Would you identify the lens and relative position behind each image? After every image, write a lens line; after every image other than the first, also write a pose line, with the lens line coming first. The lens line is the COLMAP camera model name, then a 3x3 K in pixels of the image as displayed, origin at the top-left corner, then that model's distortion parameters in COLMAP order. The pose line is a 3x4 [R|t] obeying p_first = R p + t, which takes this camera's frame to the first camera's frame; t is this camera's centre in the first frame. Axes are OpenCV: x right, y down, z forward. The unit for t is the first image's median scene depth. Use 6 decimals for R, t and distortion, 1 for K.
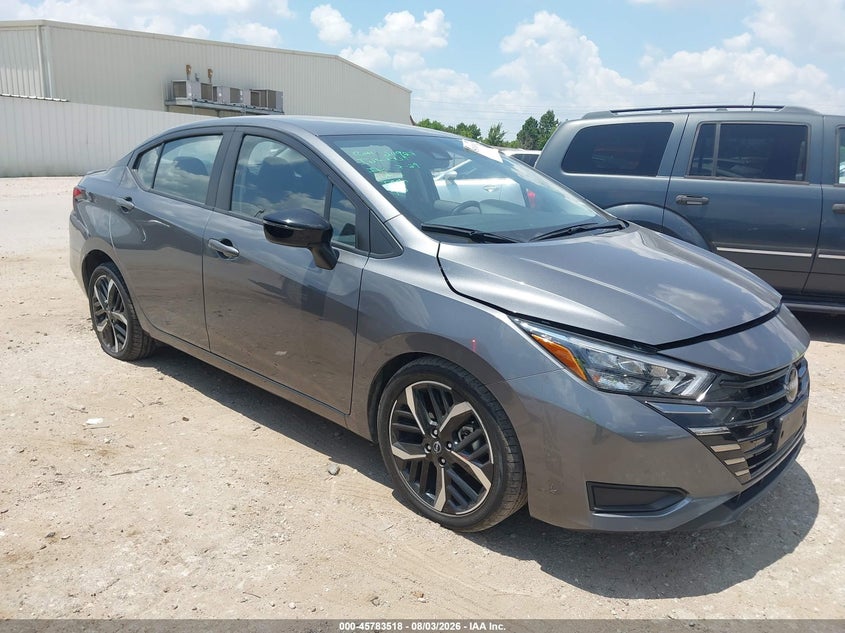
lens RADIAL K [[667.1, 0, 404.2], [0, 667.1, 301.8], [0, 0, 1]] dist [0.002039, -0.001314]
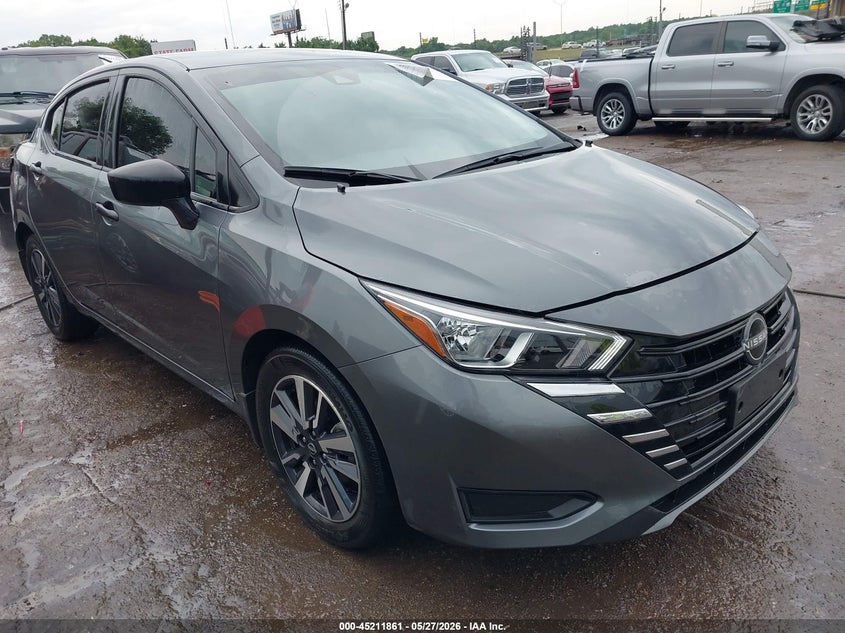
lens RADIAL K [[667.1, 0, 404.2], [0, 667.1, 301.8], [0, 0, 1]] dist [0.002039, -0.001314]
pose [[0.993181, -0.066024, -0.096080, 0.256119], [0.074223, 0.993662, 0.084423, -0.013509], [0.089897, -0.090979, 0.991787, 0.211311]]
